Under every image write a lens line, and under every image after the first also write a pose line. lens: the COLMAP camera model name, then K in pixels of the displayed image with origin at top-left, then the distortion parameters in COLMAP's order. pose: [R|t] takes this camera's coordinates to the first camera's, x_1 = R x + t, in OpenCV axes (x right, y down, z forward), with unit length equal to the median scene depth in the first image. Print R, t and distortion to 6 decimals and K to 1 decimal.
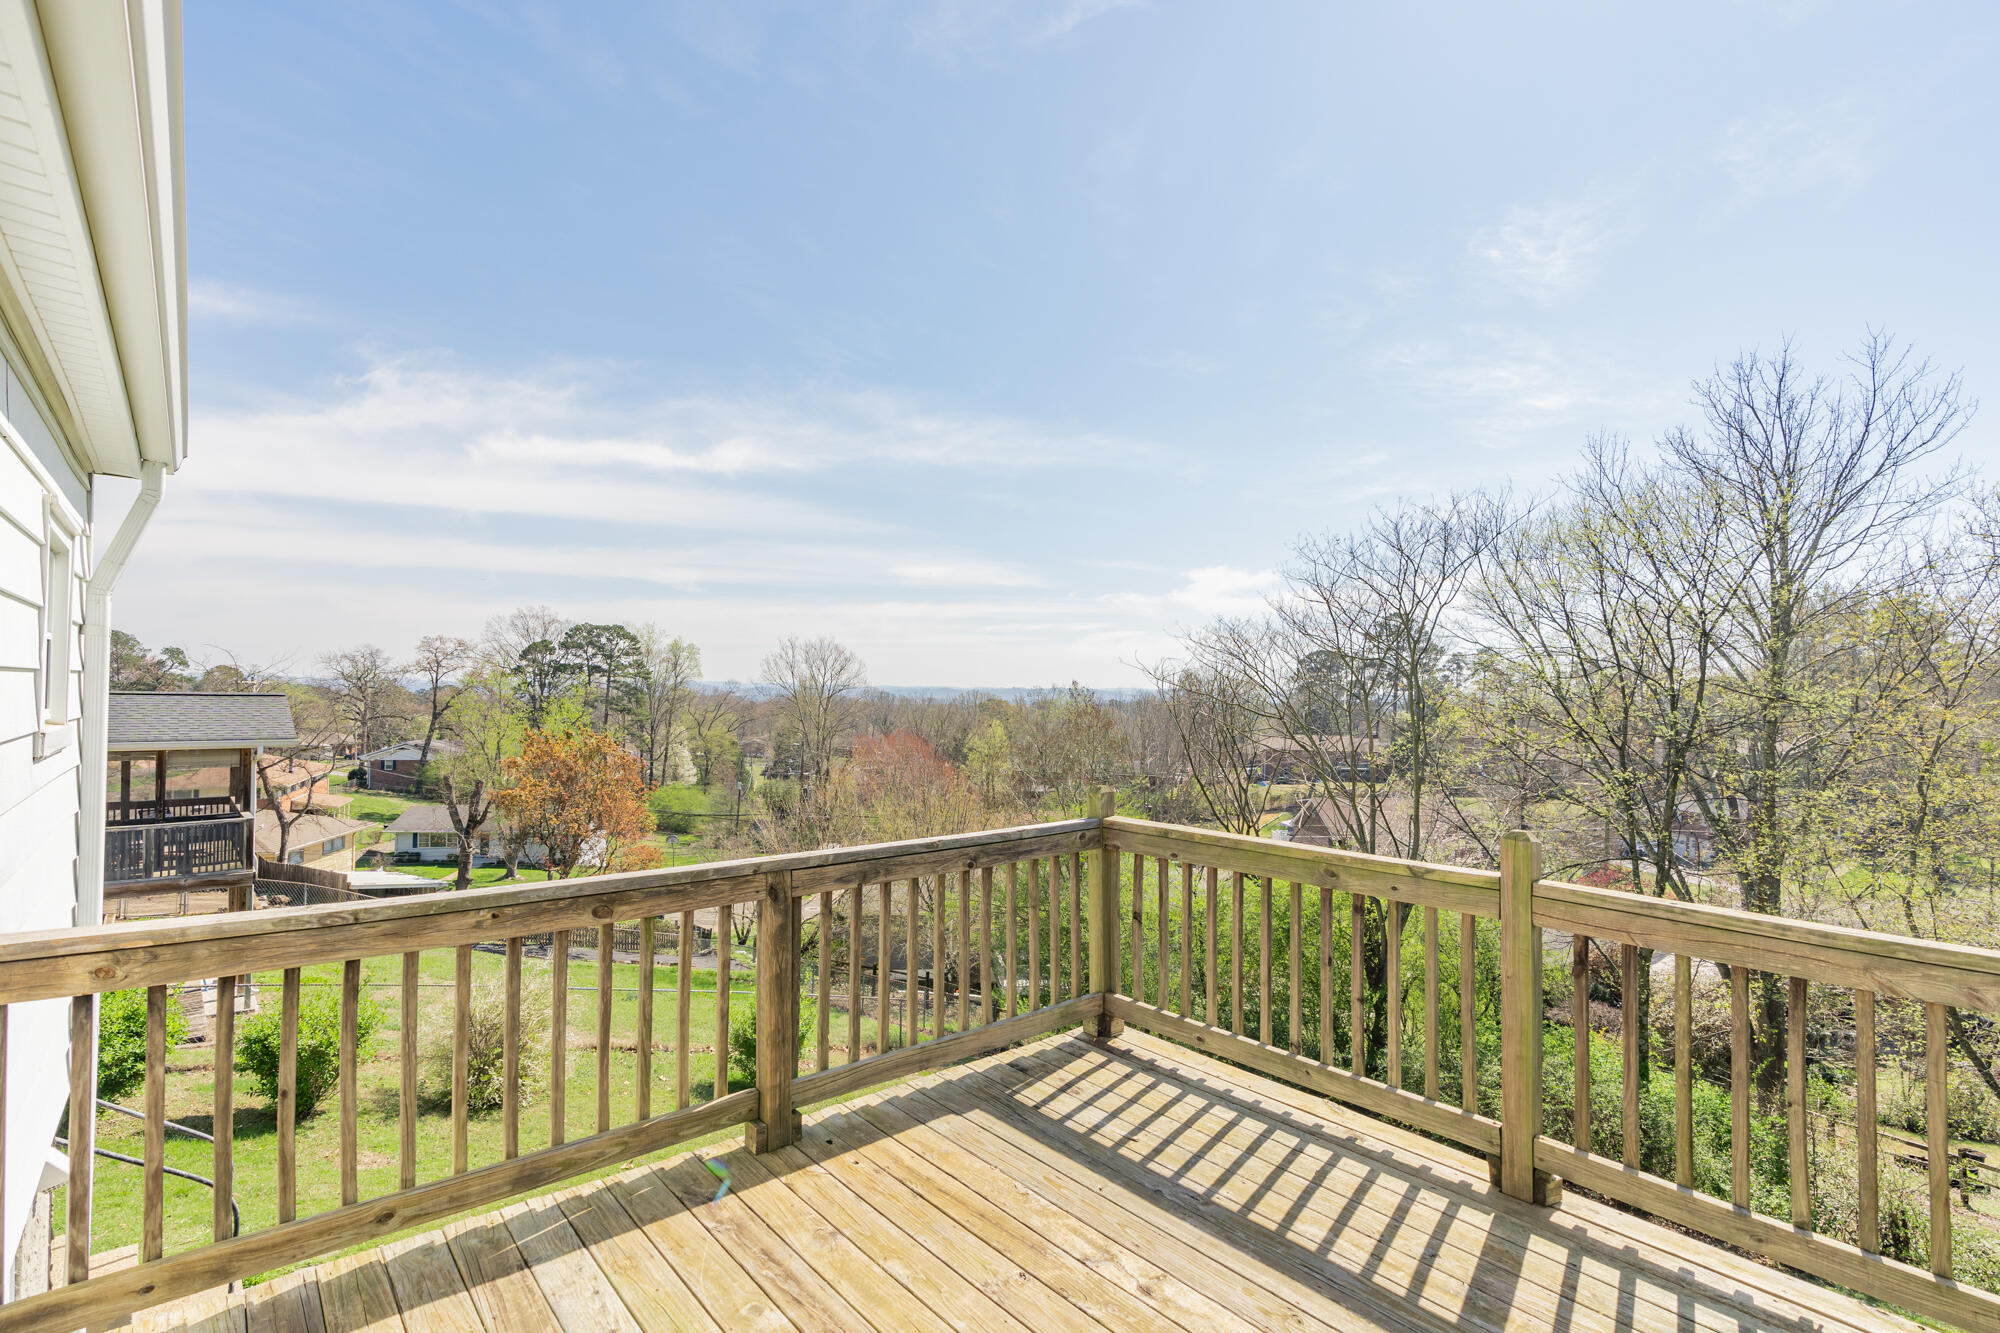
lens RADIAL K [[951.0, 0, 968.8], [0, 951.0, 665.5], [0, 0, 1]] dist [-0.002440, -0.000334]
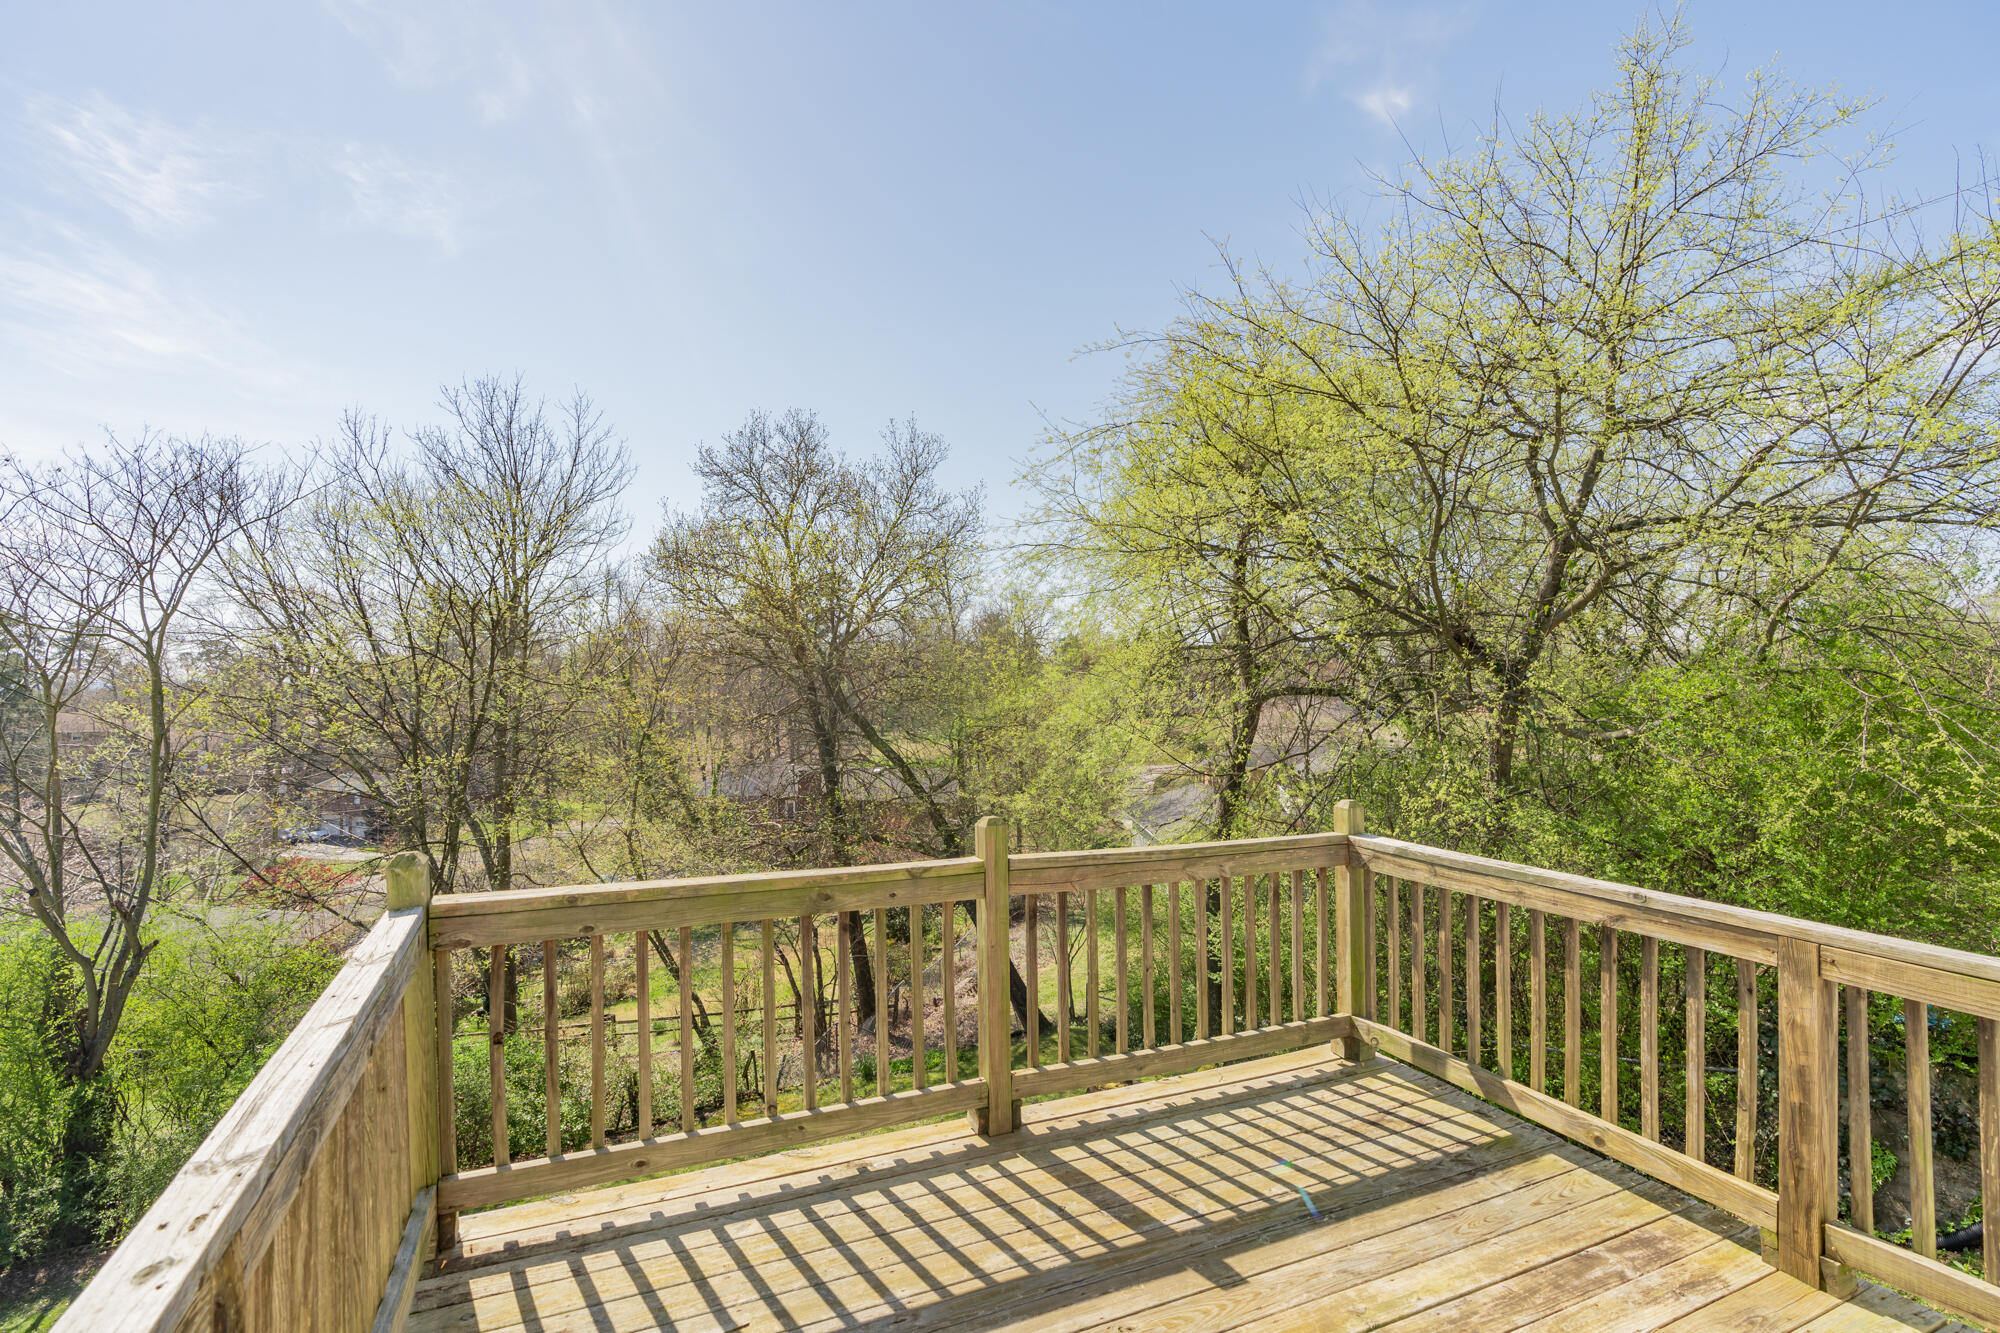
lens RADIAL K [[962.1, 0, 1004.6], [0, 962.1, 616.4], [0, 0, 1]] dist [0.000156, -0.000215]
pose [[0.228734, 0.069912, 0.970975, -0.431778], [-0.029232, 0.997461, -0.064933, 0.022784], [-0.973050, -0.013531, 0.230197, 0.576840]]
